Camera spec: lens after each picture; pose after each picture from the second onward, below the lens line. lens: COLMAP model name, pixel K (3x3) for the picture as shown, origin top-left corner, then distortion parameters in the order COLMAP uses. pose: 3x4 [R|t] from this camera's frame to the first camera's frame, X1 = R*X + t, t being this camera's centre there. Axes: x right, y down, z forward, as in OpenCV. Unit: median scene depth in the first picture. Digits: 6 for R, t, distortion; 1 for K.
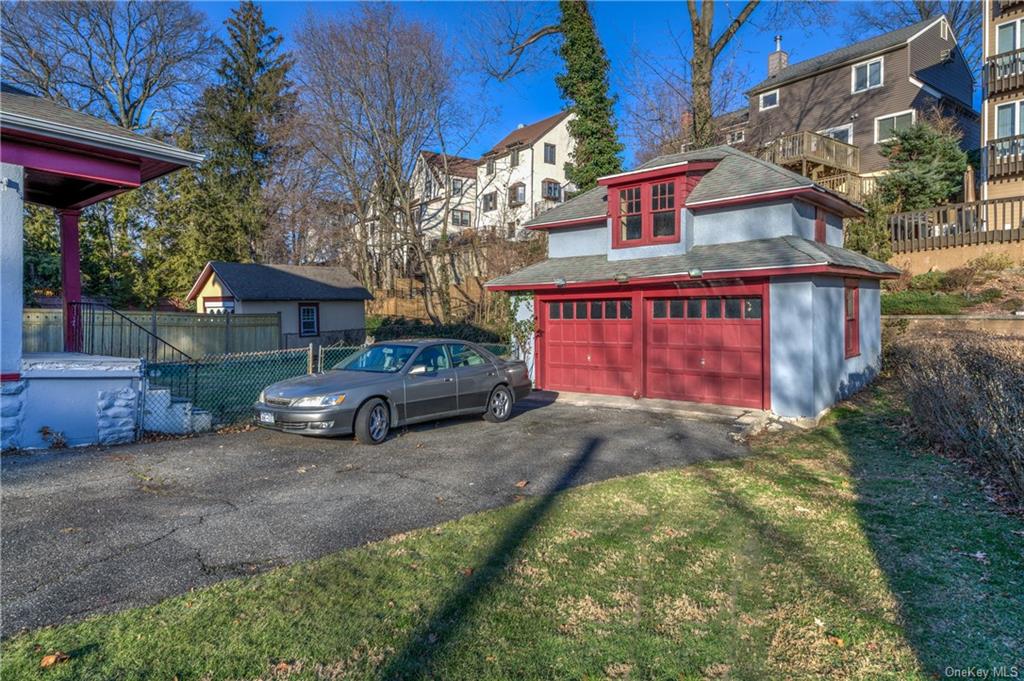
lens RADIAL K [[611.9, 0, 506.9], [0, 611.9, 335.0], [0, 0, 1]] dist [-0.025053, -0.004620]
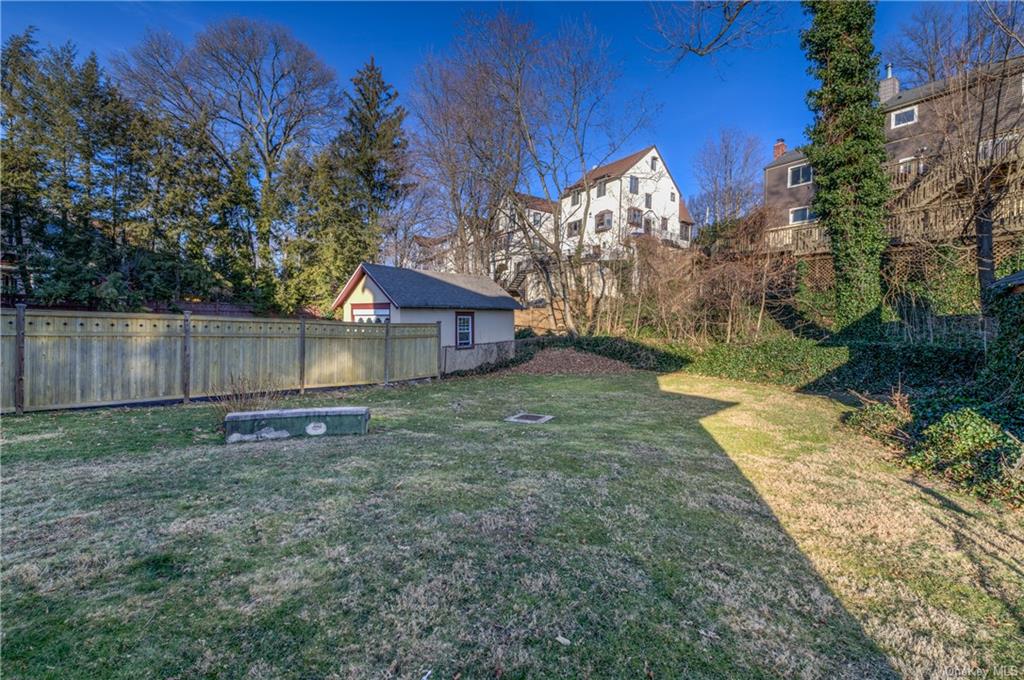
lens RADIAL K [[432.9, 0, 517.4], [0, 432.9, 336.3], [0, 0, 1]] dist [-0.032220, -0.000949]
pose [[0.999435, 0.013406, -0.030827, -0.169802], [-0.013542, 0.999899, -0.004202, -0.011094], [0.030767, 0.004617, 0.999516, 0.268903]]
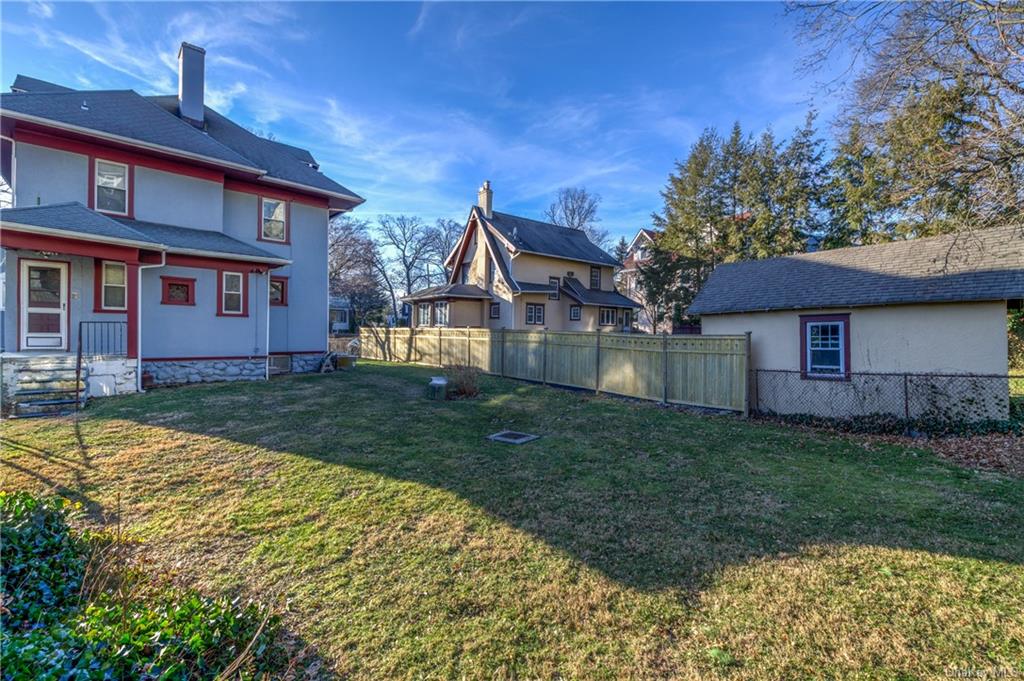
lens RADIAL K [[432.9, 0, 517.0], [0, 432.9, 337.2], [0, 0, 1]] dist [-0.032220, -0.000949]
pose [[-0.176878, 0.017534, -0.984077, 0.057576], [-0.032876, 0.999178, 0.023712, -0.024951], [0.983684, 0.036546, -0.176156, 0.606018]]
